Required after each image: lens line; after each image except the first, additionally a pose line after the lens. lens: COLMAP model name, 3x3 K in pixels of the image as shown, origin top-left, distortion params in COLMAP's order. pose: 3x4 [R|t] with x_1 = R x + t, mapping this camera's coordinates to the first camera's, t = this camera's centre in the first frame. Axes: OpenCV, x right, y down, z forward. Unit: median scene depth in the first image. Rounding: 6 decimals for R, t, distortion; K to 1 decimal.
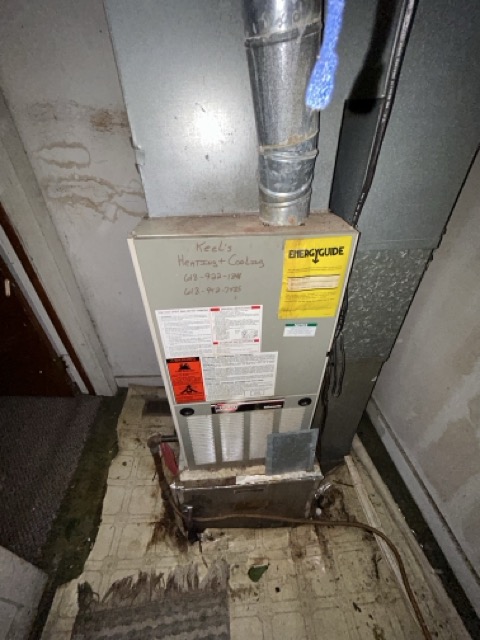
lens RADIAL K [[269.7, 0, 241.3], [0, 269.7, 318.2], [0, 0, 1]] dist [0.018781, 0.000165]
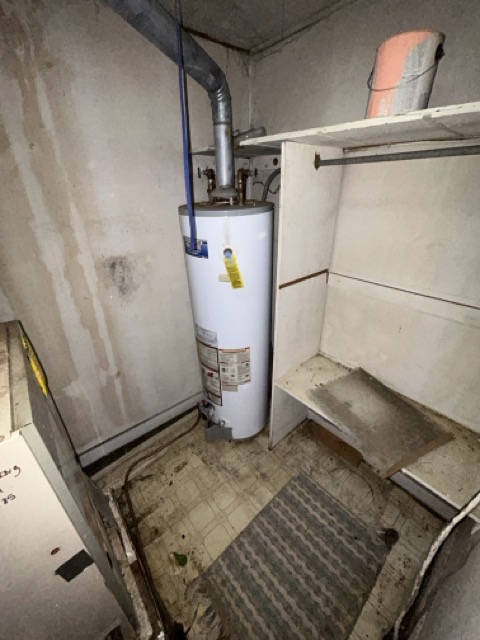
lens RADIAL K [[269.7, 0, 241.3], [0, 269.7, 318.2], [0, 0, 1]] dist [0.018781, 0.000165]
pose [[-0.571479, -0.373466, 0.730709, -0.573767], [0.488822, 0.560297, 0.668670, -0.328838], [-0.659140, 0.739317, -0.137639, 0.214117]]
